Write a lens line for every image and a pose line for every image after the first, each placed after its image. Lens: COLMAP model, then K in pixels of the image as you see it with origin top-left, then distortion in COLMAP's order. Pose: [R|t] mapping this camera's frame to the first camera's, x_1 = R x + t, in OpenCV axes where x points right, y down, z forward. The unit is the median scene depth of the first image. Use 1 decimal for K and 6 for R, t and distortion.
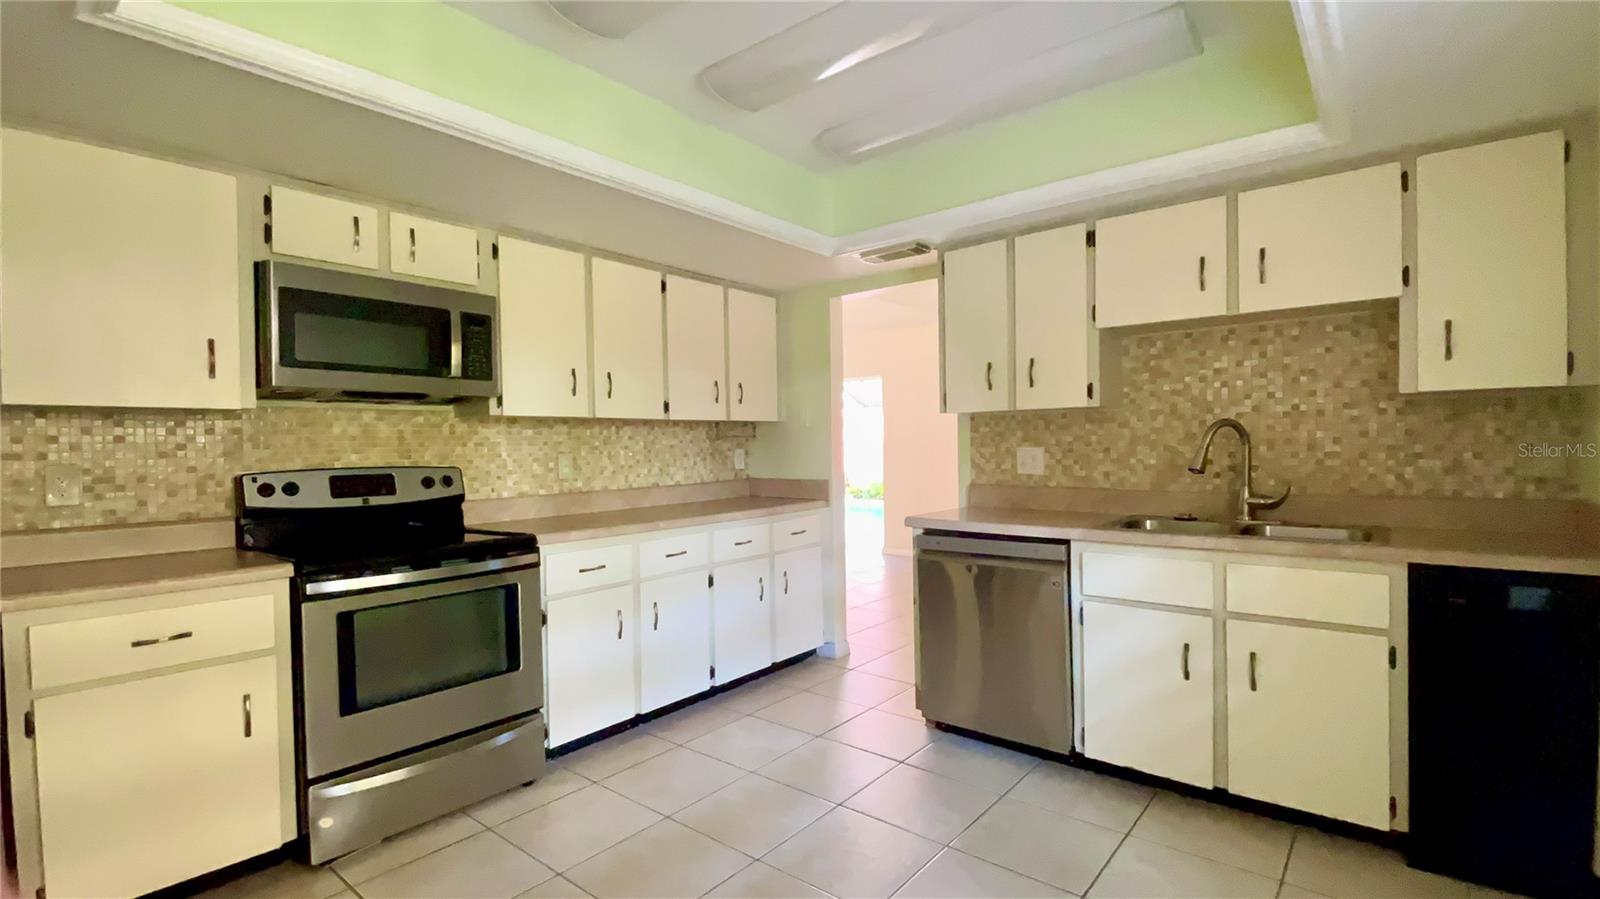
lens RADIAL K [[726.8, 0, 797.0], [0, 726.8, 454.8], [0, 0, 1]] dist [0.063103, -0.045059]
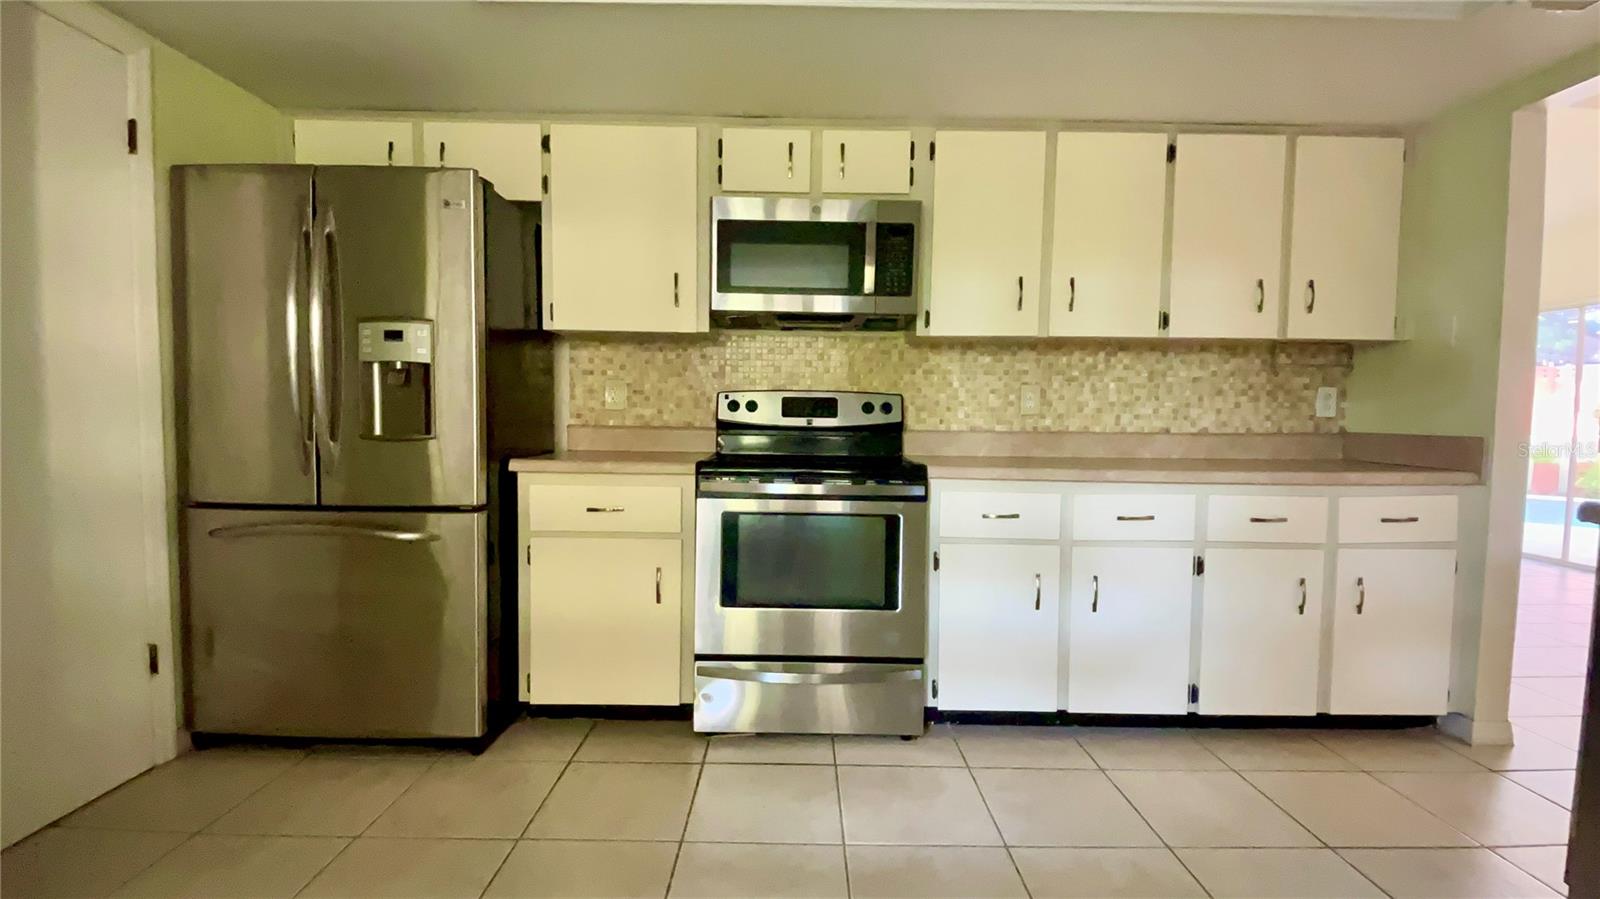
lens RADIAL K [[726.8, 0, 797.0], [0, 726.8, 454.8], [0, 0, 1]] dist [0.063103, -0.045059]
pose [[0.642829, 0.067182, -0.763058, 0.173116], [-0.034276, 0.997672, 0.058963, 0.041310], [0.765242, -0.011749, 0.643635, 0.262379]]
